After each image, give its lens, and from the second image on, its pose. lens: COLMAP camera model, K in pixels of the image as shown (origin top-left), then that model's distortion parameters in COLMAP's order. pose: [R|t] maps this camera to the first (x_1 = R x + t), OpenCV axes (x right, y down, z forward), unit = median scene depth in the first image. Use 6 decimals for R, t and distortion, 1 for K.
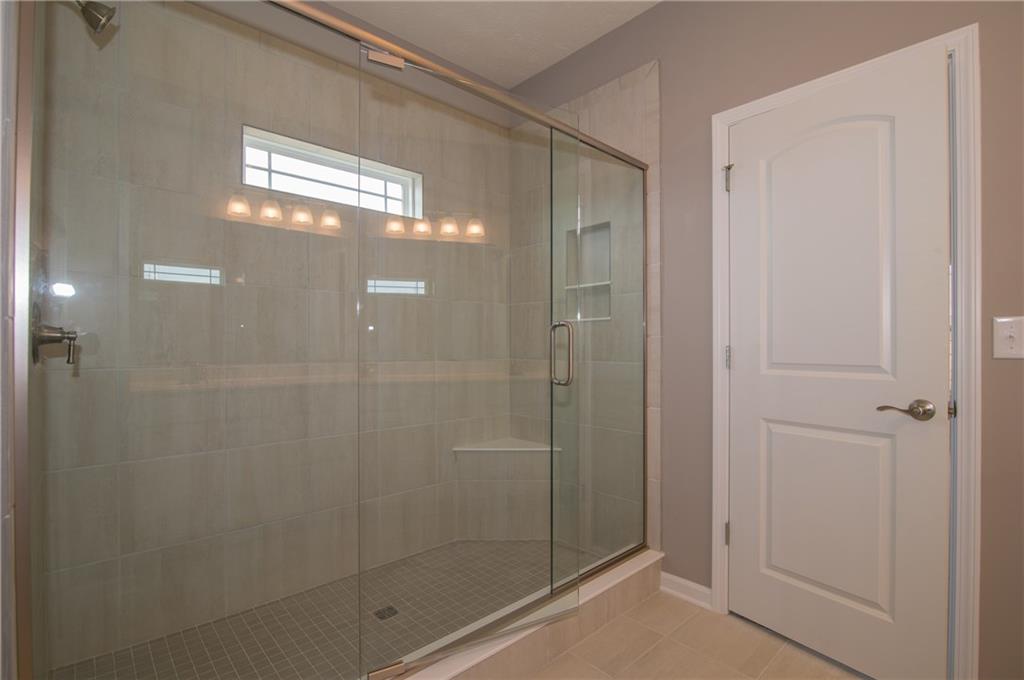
lens RADIAL K [[485.4, 0, 513.7], [0, 485.4, 347.0], [0, 0, 1]] dist [-0.014558, -0.000205]
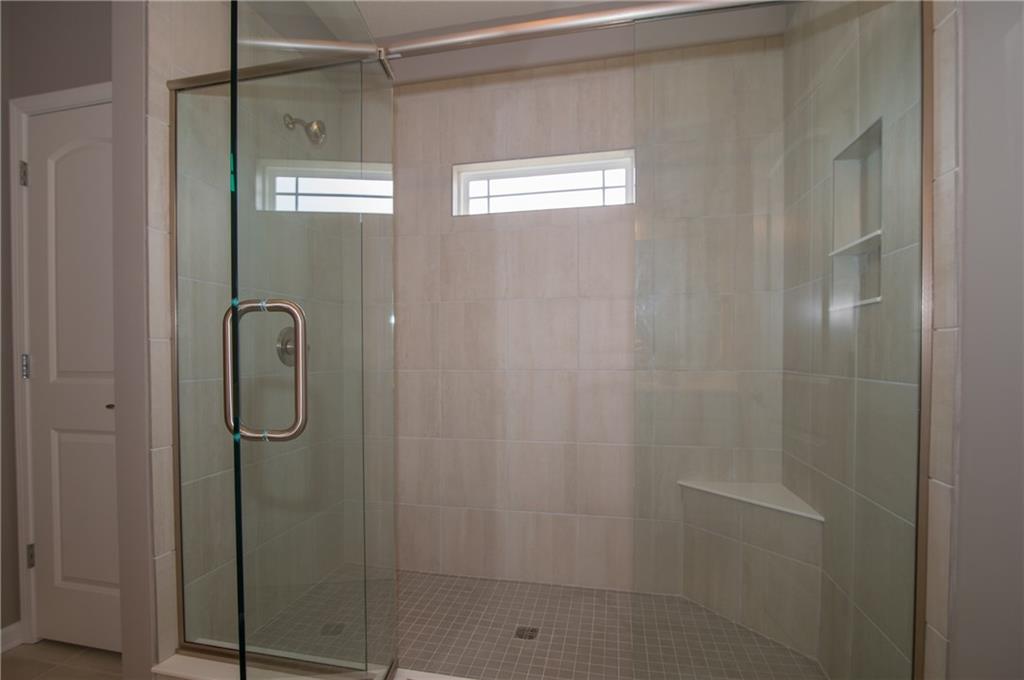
lens RADIAL K [[477.1, 0, 514.4], [0, 477.1, 364.3], [0, 0, 1]] dist [-0.015694, -0.000589]
pose [[0.572154, 0.015180, -0.820006, 0.396558], [0.003571, 0.999773, 0.020999, 0.000342], [0.820138, -0.014943, 0.571970, 0.370951]]
